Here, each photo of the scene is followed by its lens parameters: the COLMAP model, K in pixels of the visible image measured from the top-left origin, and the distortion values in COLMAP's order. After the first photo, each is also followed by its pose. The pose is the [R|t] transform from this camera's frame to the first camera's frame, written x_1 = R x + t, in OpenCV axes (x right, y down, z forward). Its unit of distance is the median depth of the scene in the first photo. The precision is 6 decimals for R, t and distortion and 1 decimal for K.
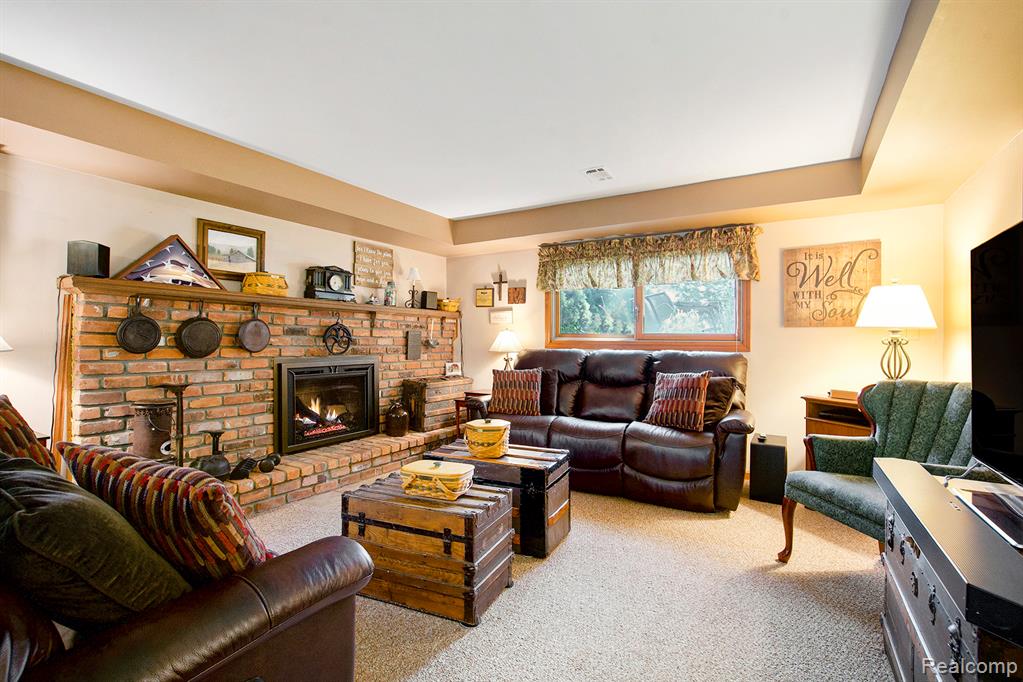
lens RADIAL K [[472.8, 0, 515.9], [0, 472.8, 339.1], [0, 0, 1]] dist [-0.010330, 0.003576]
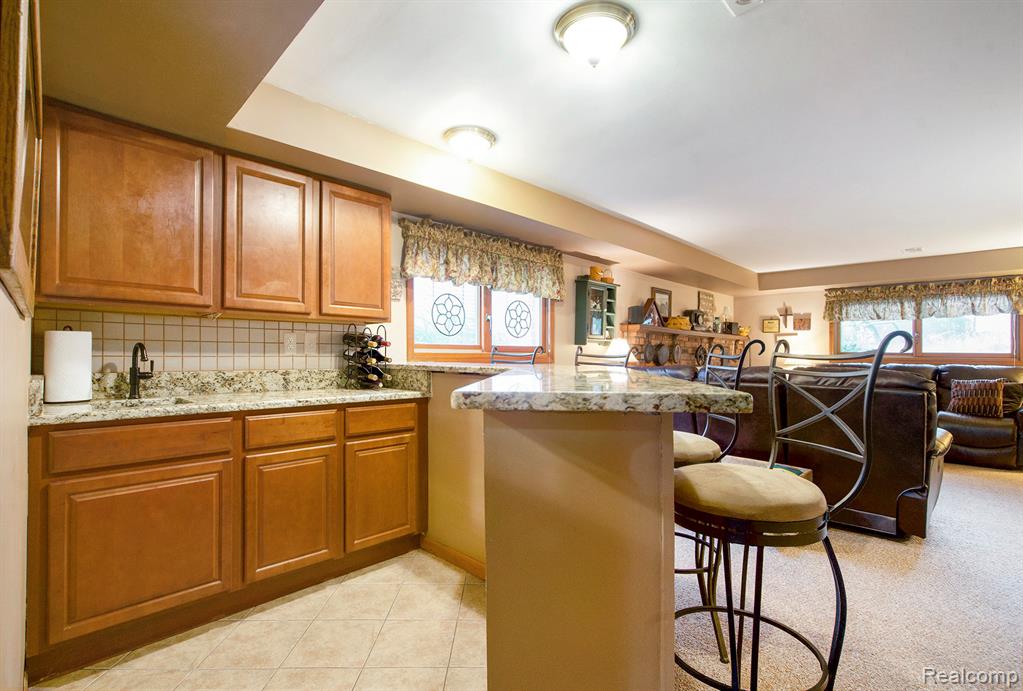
lens RADIAL K [[472.8, 0, 506.5], [0, 472.8, 347.8], [0, 0, 1]] dist [-0.010330, 0.003576]
pose [[0.969423, 0.000589, -0.245394, -0.593254], [-0.003680, 0.999920, -0.012138, -0.004299], [0.245367, 0.012670, 0.969348, -0.654890]]
